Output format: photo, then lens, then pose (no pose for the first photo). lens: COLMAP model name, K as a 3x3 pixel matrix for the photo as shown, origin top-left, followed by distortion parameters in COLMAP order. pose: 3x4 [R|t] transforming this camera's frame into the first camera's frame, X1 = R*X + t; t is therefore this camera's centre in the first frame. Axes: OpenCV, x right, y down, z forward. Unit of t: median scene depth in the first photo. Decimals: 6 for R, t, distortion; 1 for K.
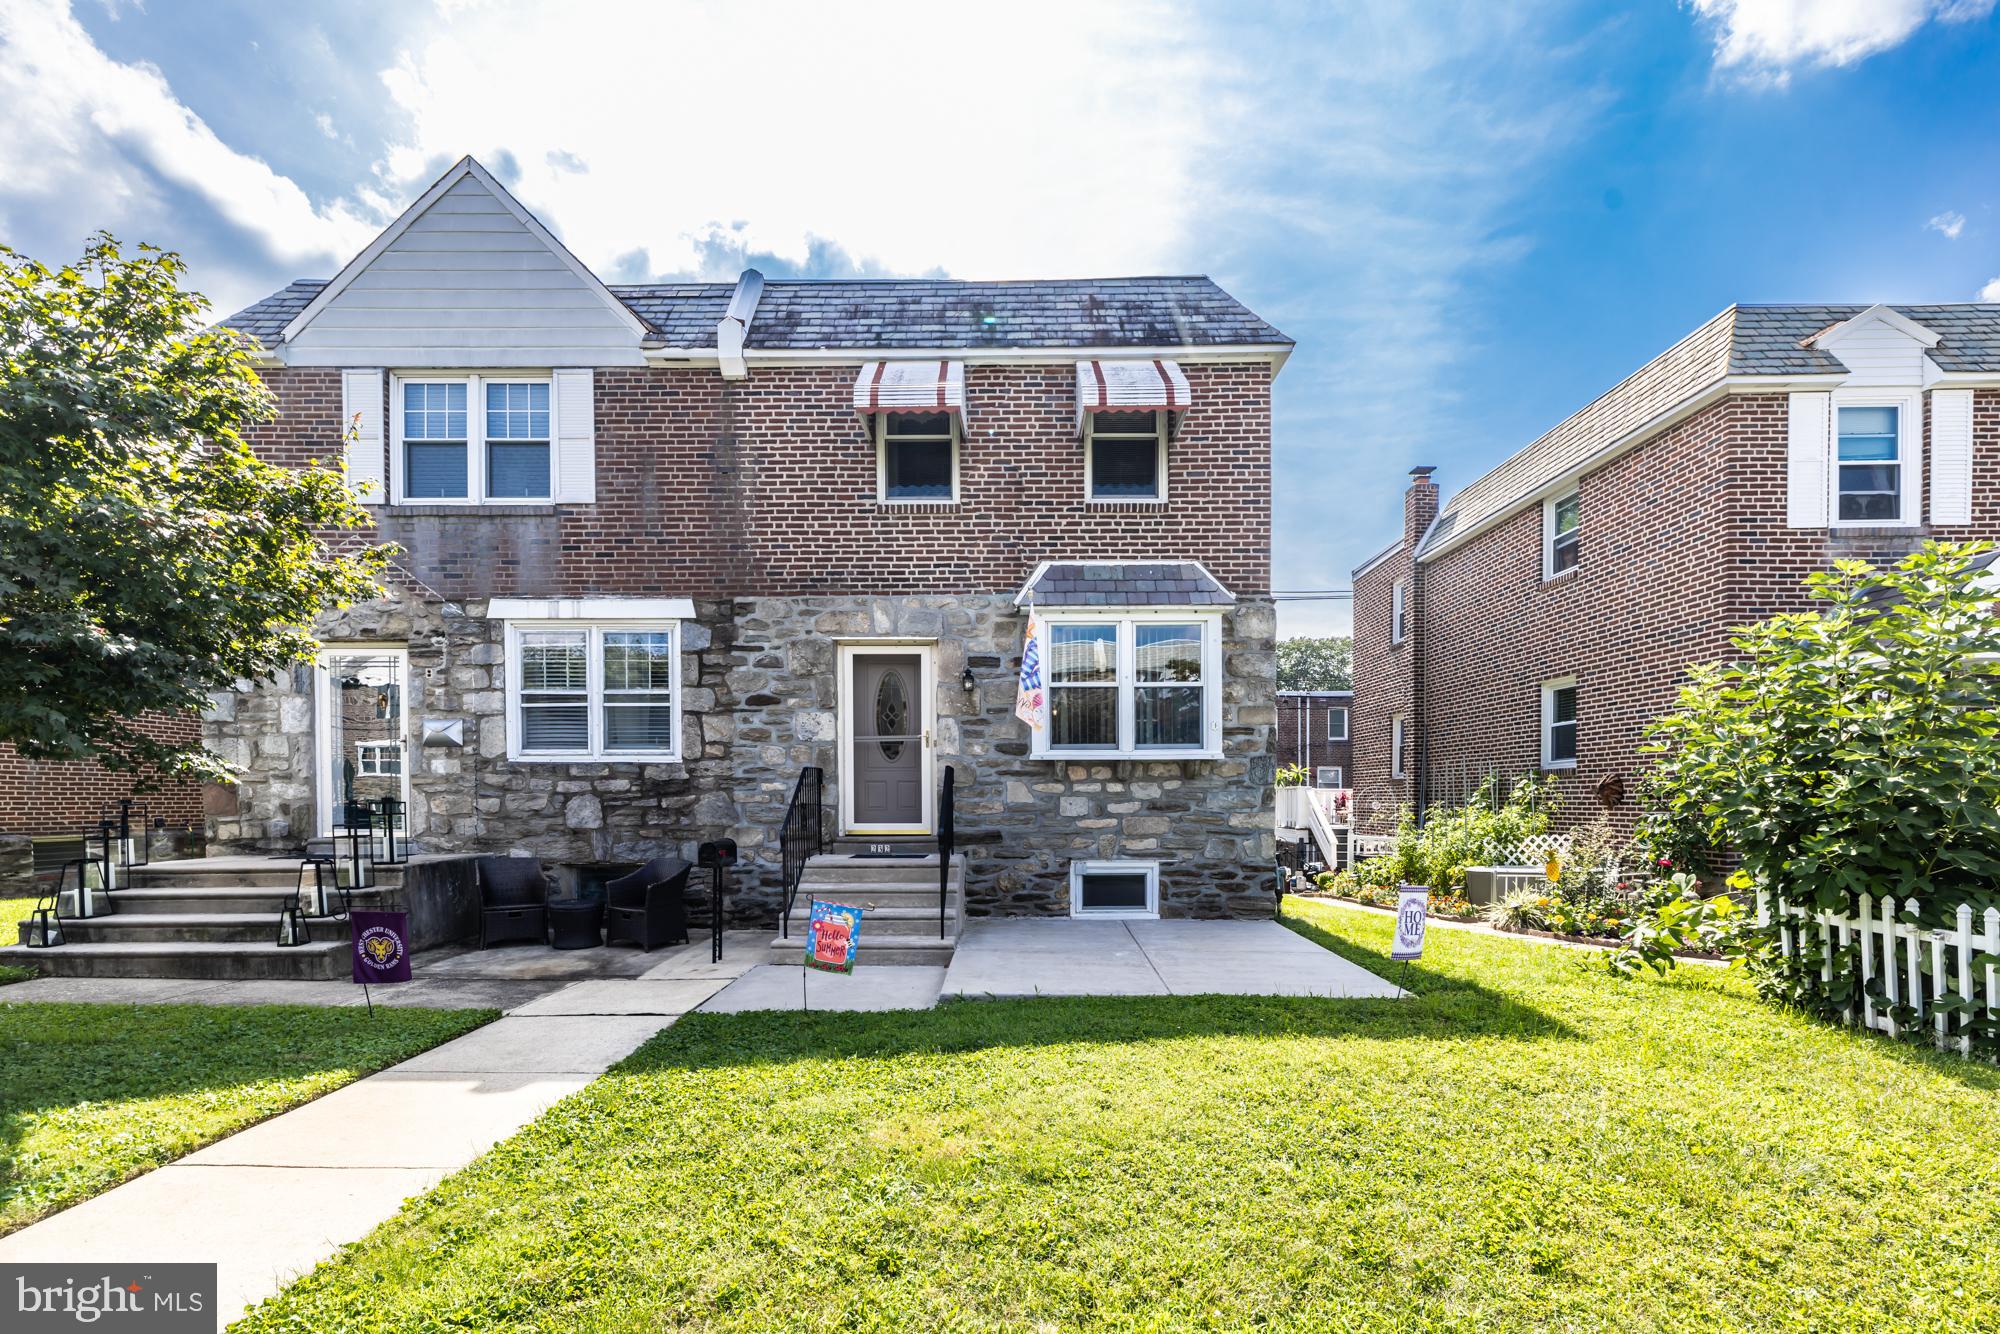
lens RADIAL K [[839.5, 0, 914.2], [0, 839.5, 803.6], [0, 0, 1]] dist [0.010954, -0.001168]
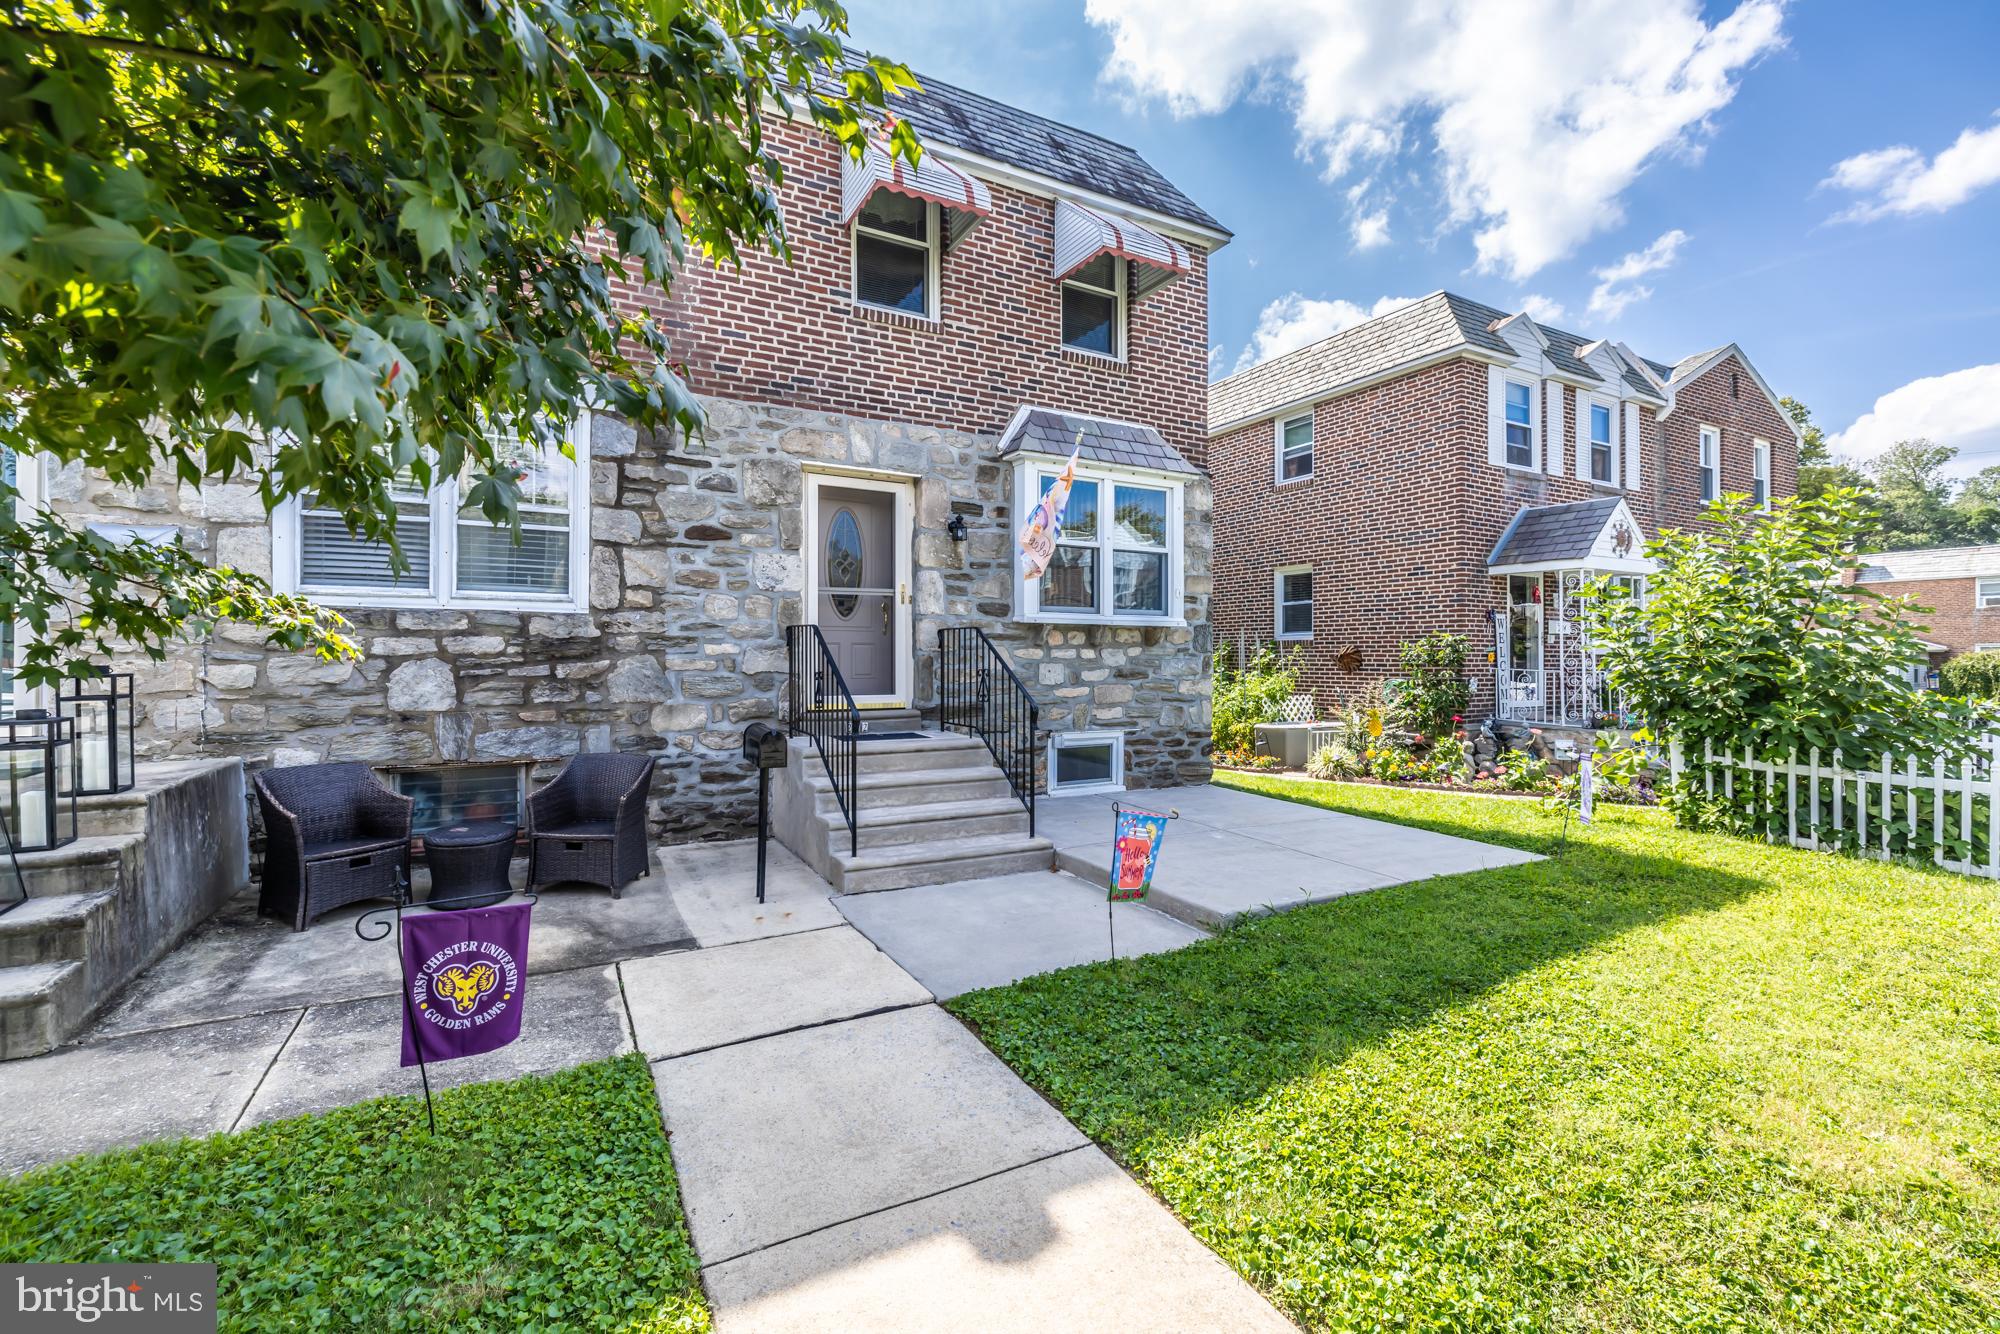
lens RADIAL K [[839.5, 0, 931.1], [0, 839.5, 642.2], [0, 0, 1]] dist [0.010954, -0.001168]
pose [[0.878678, 0.014274, 0.477201, -0.362119], [-0.003560, 0.999721, -0.023348, -0.009559], [-0.477401, 0.018816, 0.878484, 0.250868]]
